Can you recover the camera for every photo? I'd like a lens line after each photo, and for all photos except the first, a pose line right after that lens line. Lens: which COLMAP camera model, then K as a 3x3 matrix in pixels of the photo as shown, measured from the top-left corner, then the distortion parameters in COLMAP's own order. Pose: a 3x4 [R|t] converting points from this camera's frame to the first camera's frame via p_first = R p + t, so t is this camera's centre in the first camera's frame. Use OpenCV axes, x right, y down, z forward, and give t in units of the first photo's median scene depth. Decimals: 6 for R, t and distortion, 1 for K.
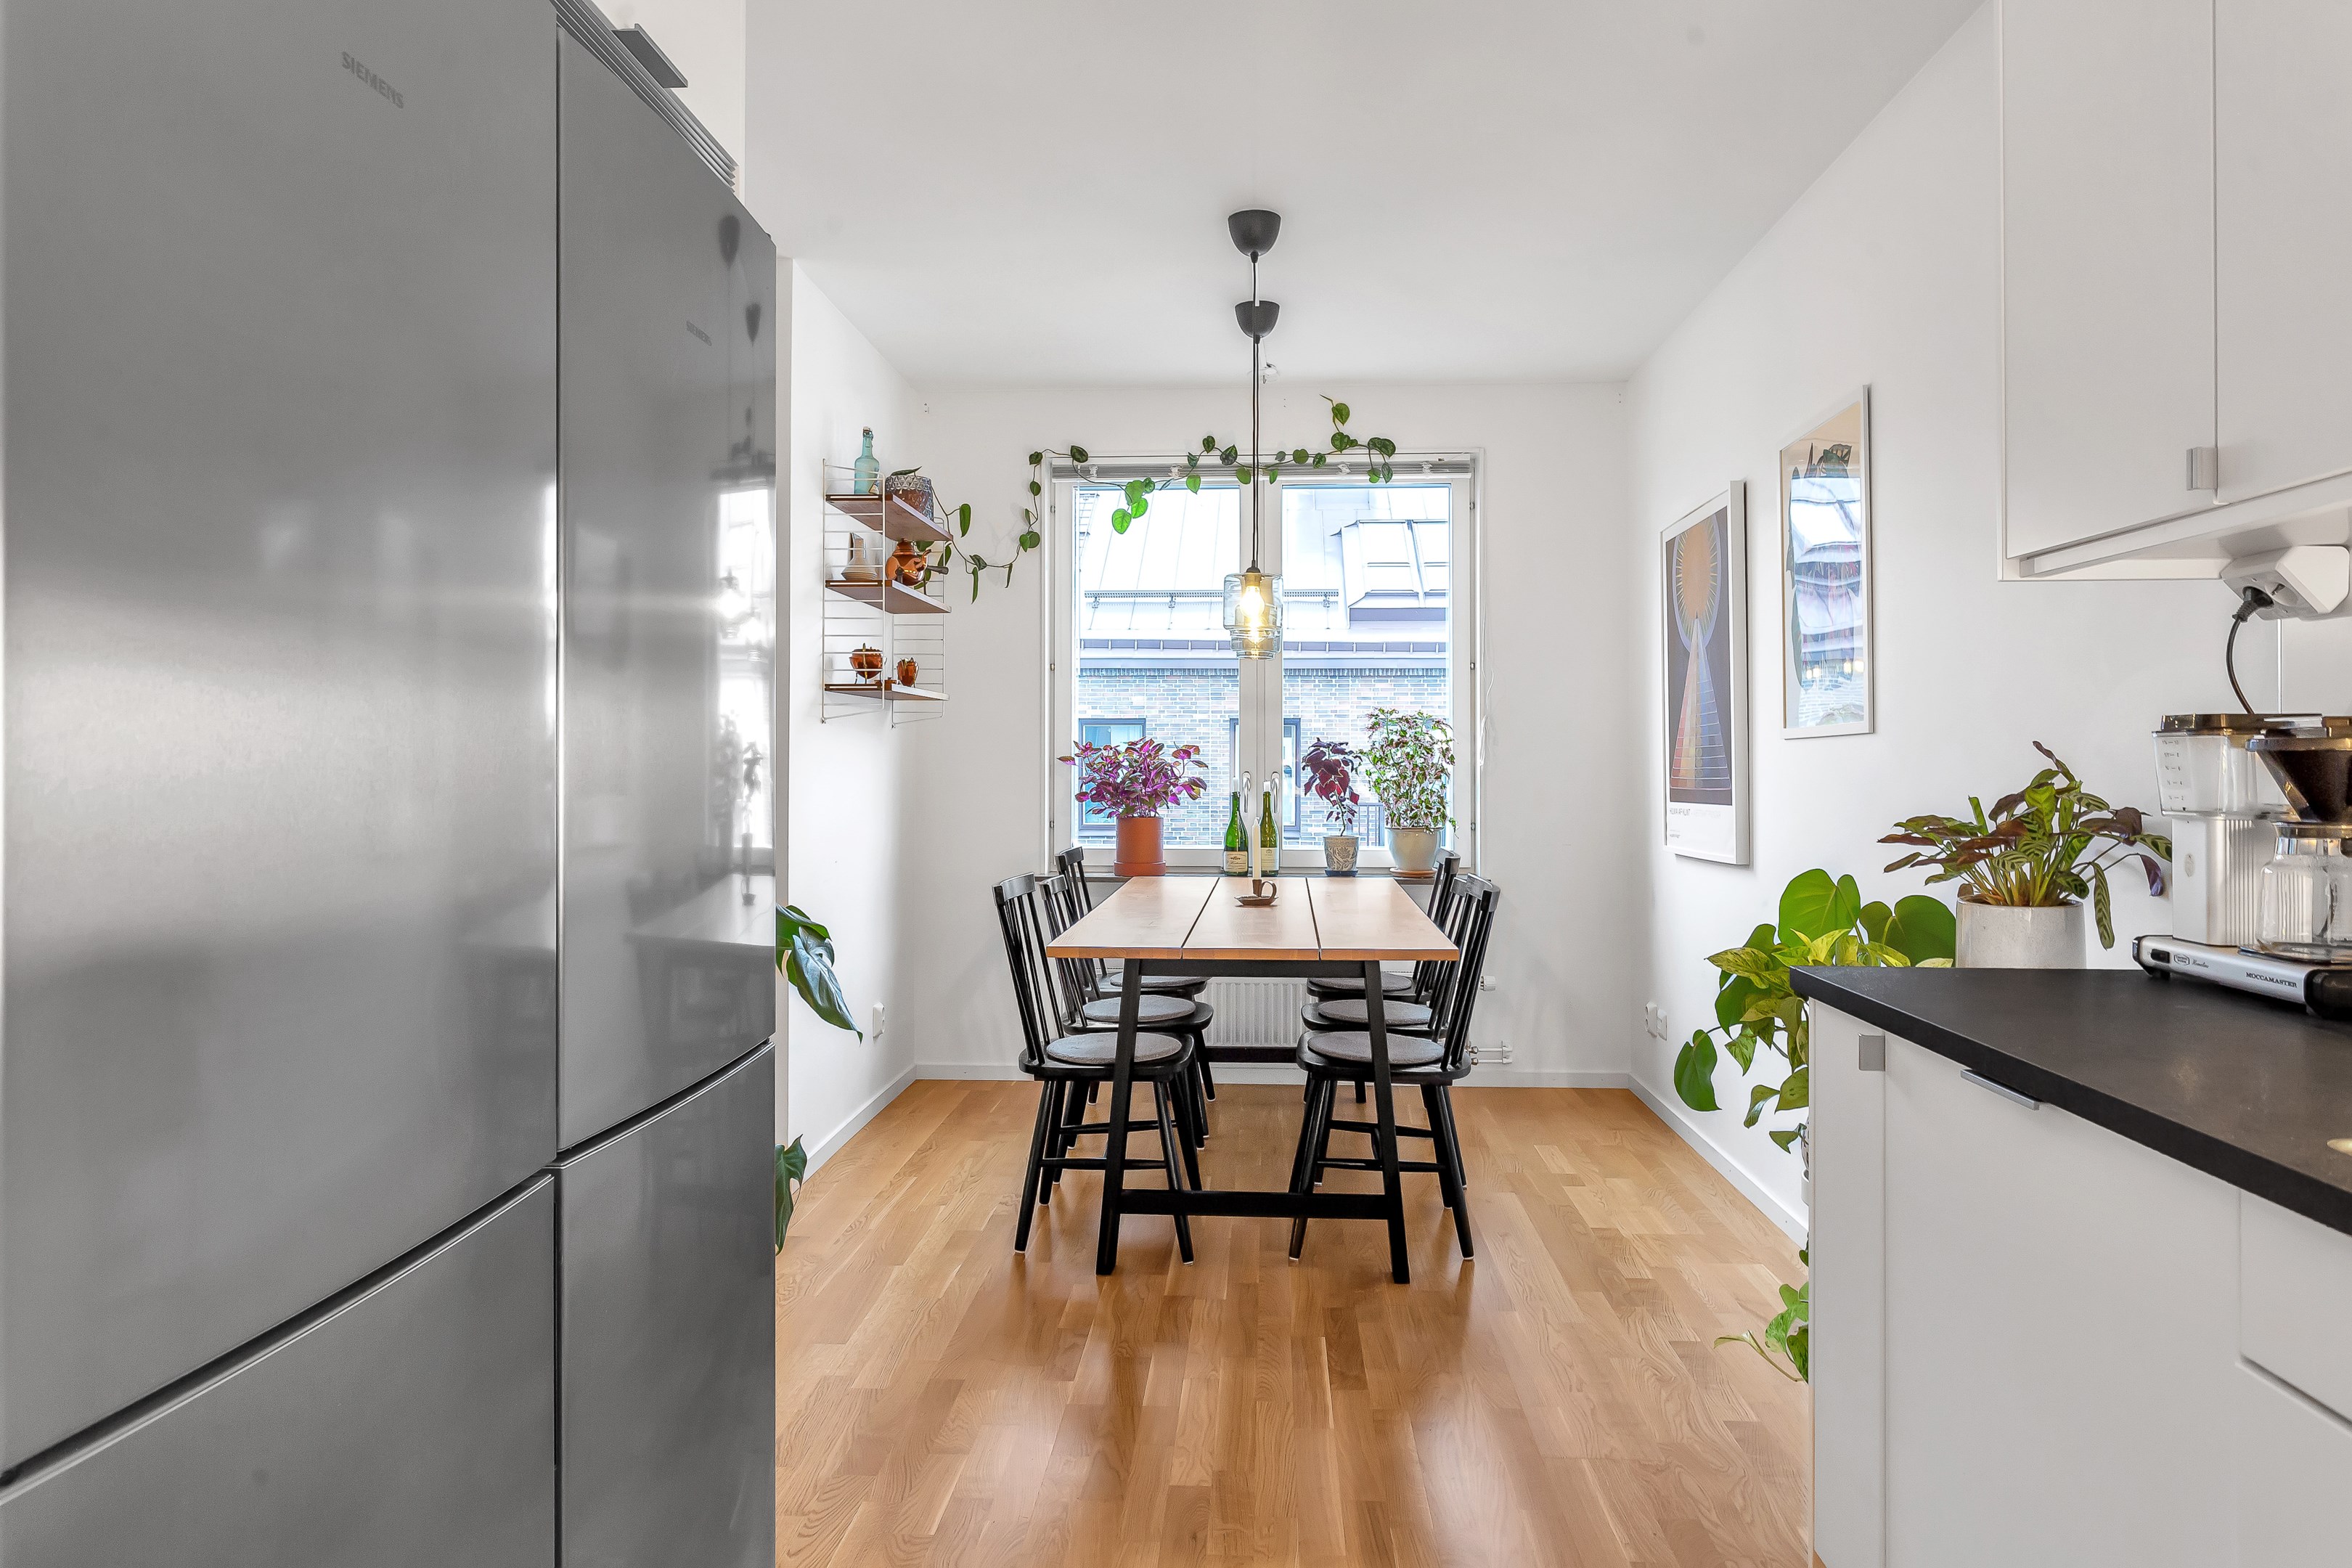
lens RADIAL K [[1450.0, 0, 1203.8], [0, 1450.0, 767.5], [0, 0, 1]] dist [-0.045419, 0.000405]
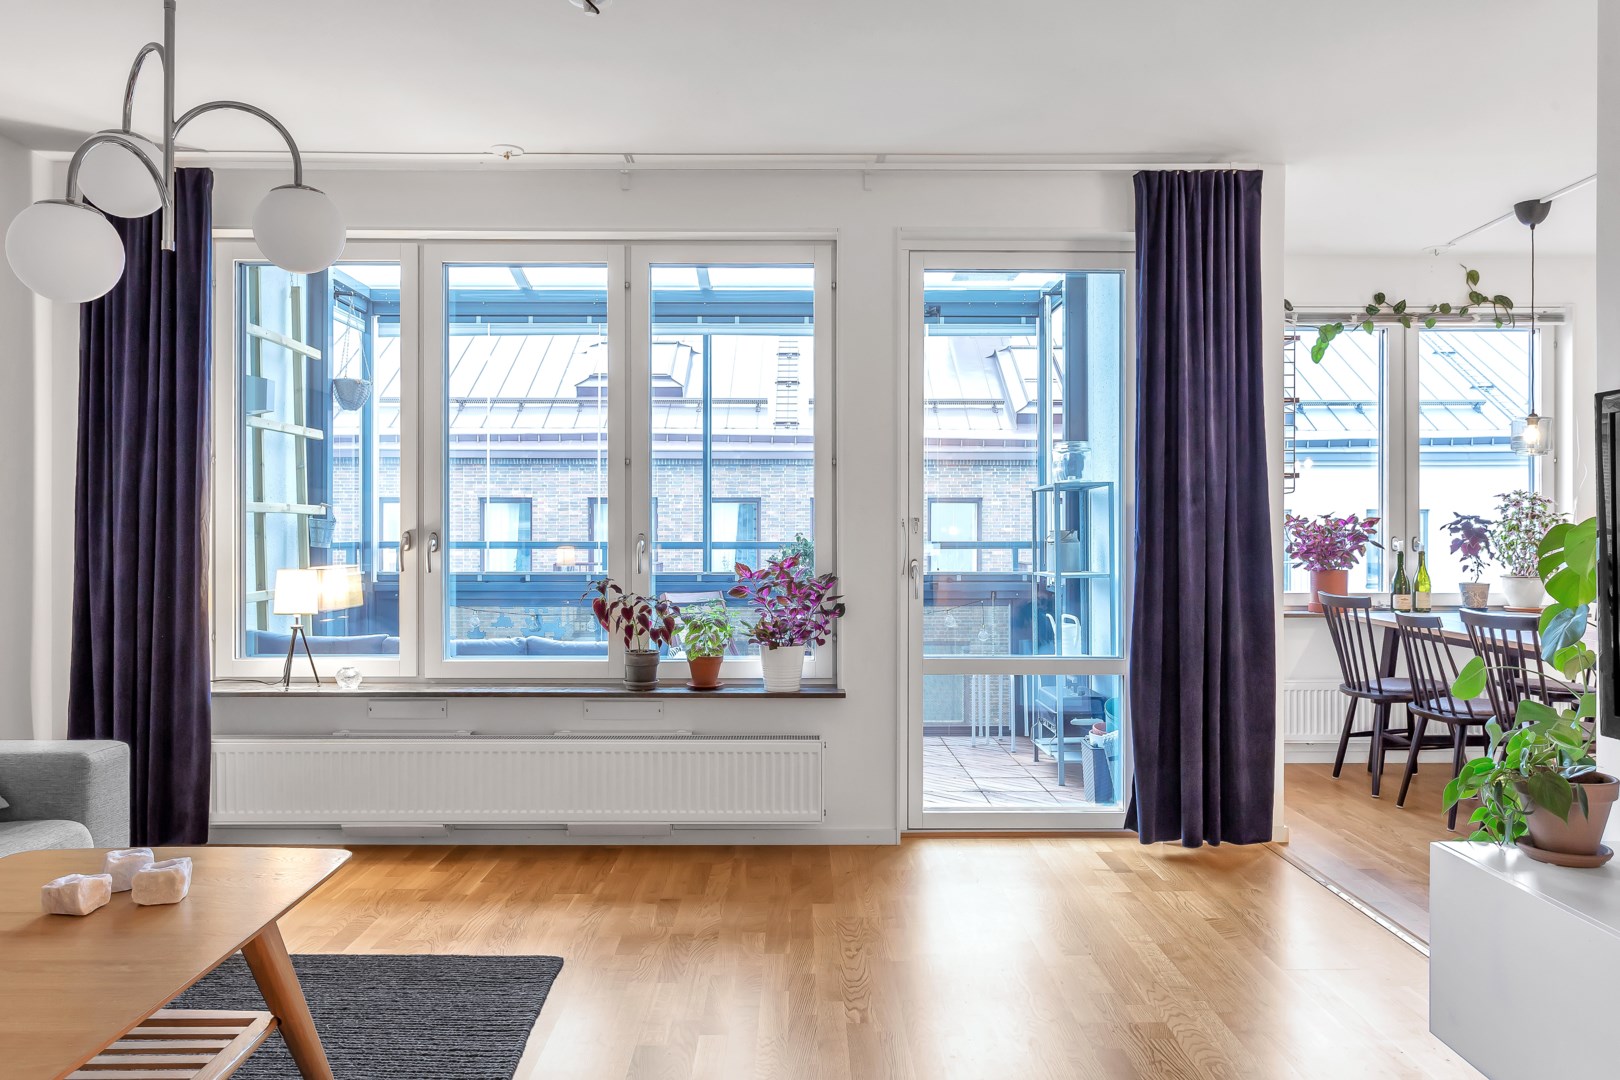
lens RADIAL K [[1135.3, 0, 807.0], [0, 1135.3, 530.8], [0, 0, 1]] dist [-0.003787, 0.001441]
pose [[0.997797, -0.000849, 0.066335, -0.616516], [0.001170, 0.999988, -0.004800, 0.002003], [-0.066330, 0.004867, 0.997786, -0.039971]]
